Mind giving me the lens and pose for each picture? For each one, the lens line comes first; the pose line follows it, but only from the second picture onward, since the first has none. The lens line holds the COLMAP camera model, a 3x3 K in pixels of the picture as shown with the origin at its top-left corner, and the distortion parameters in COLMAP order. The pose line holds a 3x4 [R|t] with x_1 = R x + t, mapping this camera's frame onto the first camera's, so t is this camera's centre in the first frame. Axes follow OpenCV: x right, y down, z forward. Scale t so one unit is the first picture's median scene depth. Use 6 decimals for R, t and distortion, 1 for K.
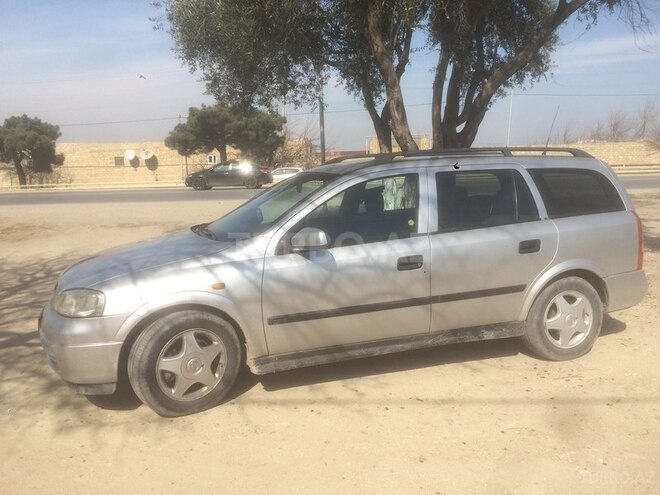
lens RADIAL K [[568.4, 0, 330.0], [0, 568.4, 247.5], [0, 0, 1]] dist [0.094871, -0.119845]
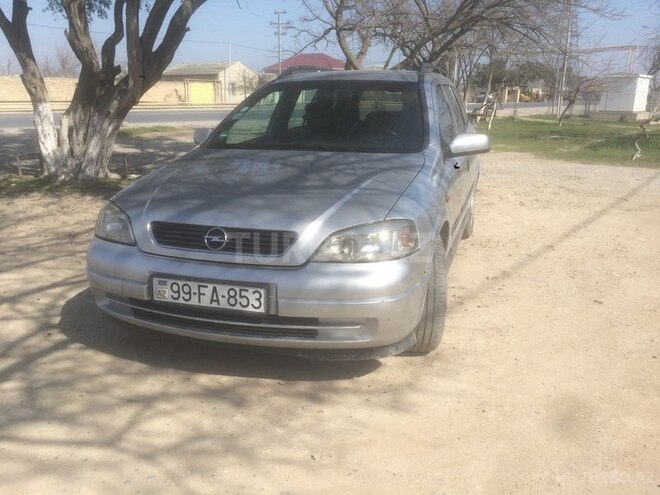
lens RADIAL K [[568.4, 0, 330.0], [0, 568.4, 247.5], [0, 0, 1]] dist [0.094871, -0.119845]
pose [[0.568148, -0.164096, 0.806399, -1.024515], [0.096997, 0.986440, 0.132394, 0.018310], [-0.817190, 0.002999, 0.576361, 0.643856]]
